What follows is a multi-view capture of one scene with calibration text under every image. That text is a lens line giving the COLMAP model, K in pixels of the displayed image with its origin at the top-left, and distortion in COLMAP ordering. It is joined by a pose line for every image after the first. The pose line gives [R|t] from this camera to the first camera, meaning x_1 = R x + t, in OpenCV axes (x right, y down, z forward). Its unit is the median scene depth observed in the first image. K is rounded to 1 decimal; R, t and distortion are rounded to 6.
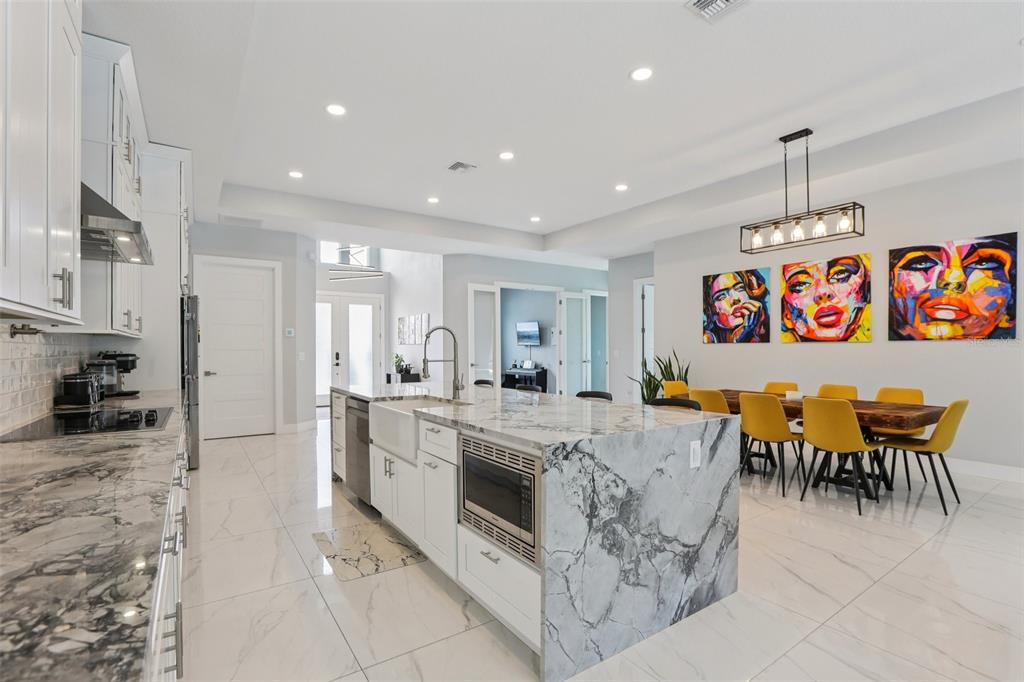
lens RADIAL K [[470.5, 0, 512.4], [0, 470.5, 353.4], [0, 0, 1]] dist [-0.037072, 0.003817]
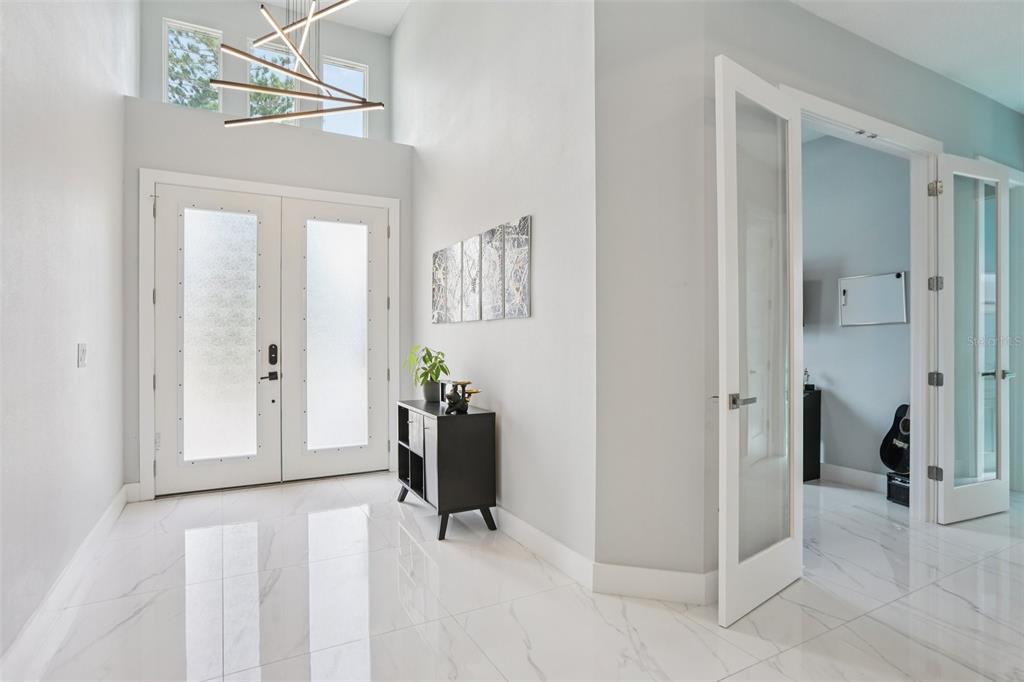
lens RADIAL K [[535.8, 0, 507.5], [0, 535.8, 341.3], [0, 0, 1]] dist [-0.007215, -0.000211]
pose [[0.993799, 0.002760, -0.111155, -0.657682], [-0.003155, 0.999989, -0.003380, -0.017845], [0.111145, 0.003710, 0.993797, 2.816562]]
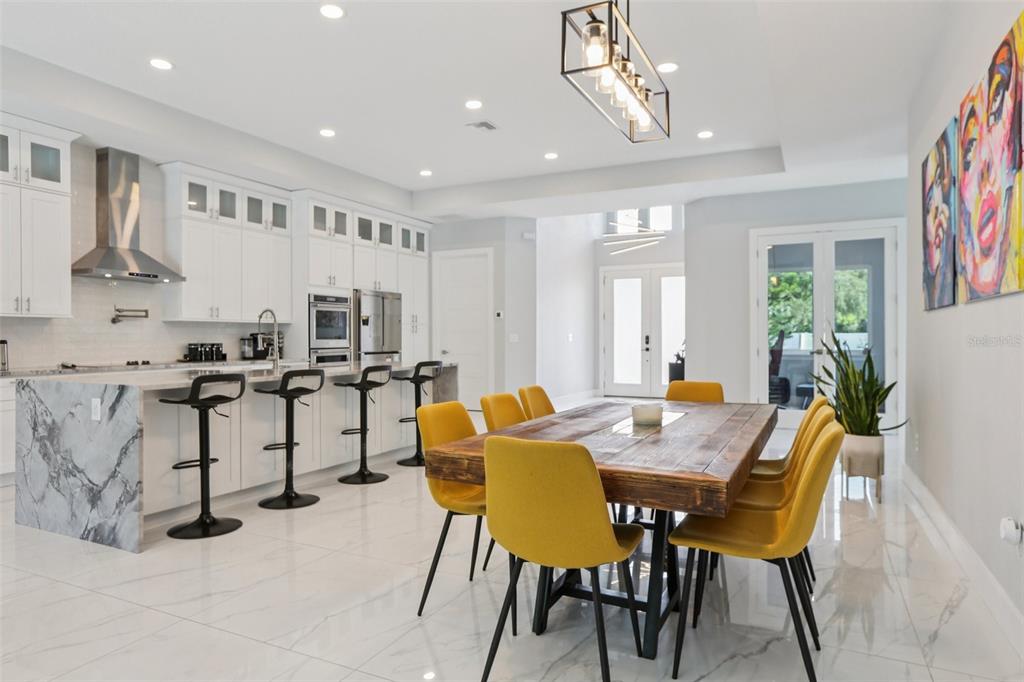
lens RADIAL K [[611.1, 0, 503.9], [0, 611.1, 334.8], [0, 0, 1]] dist [-0.012654, 0.017250]
pose [[0.487935, -0.001485, -0.872879, 2.220028], [-0.006537, 0.999964, -0.005356, 0.021064], [0.872856, 0.008319, 0.487908, 1.107837]]
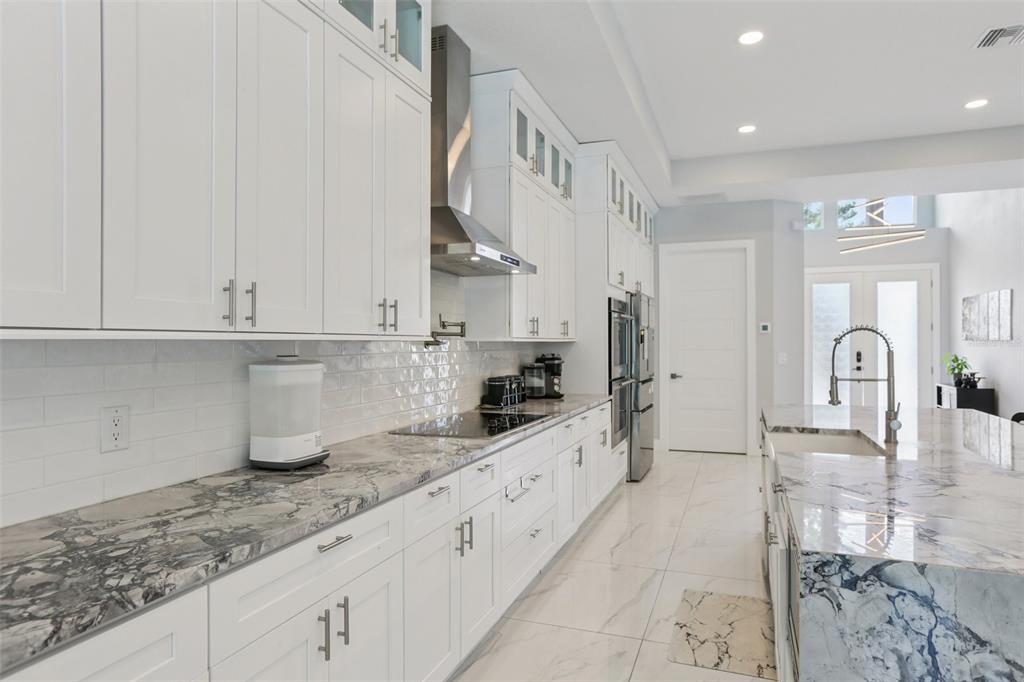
lens RADIAL K [[611.1, 0, 517.9], [0, 611.1, 338.6], [0, 0, 1]] dist [-0.012654, 0.017250]
pose [[0.582078, -0.004919, -0.813118, 0.357552], [-0.006666, 0.999919, -0.010821, -0.040231], [0.813106, 0.011719, 0.581998, 0.211959]]
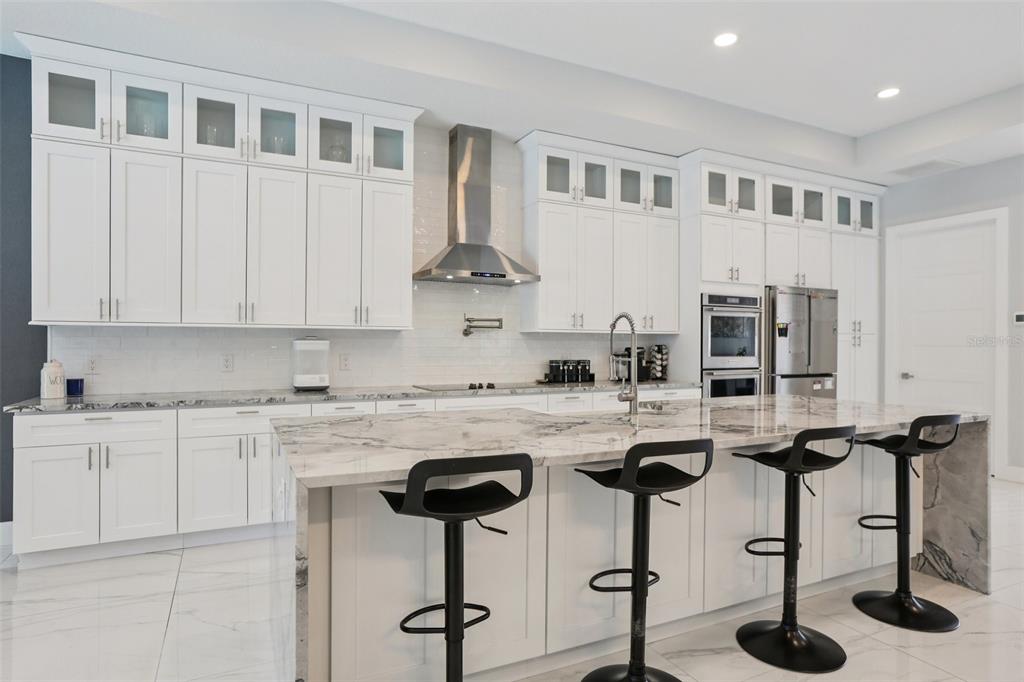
lens RADIAL K [[587.0, 0, 513.2], [0, 587.0, 344.6], [0, 0, 1]] dist [-0.024682, 0.006433]
pose [[-0.129071, 0.003251, -0.991630, 1.150085], [-0.014043, 0.999888, 0.005106, -0.013613], [0.991536, 0.014584, -0.129011, 1.375482]]
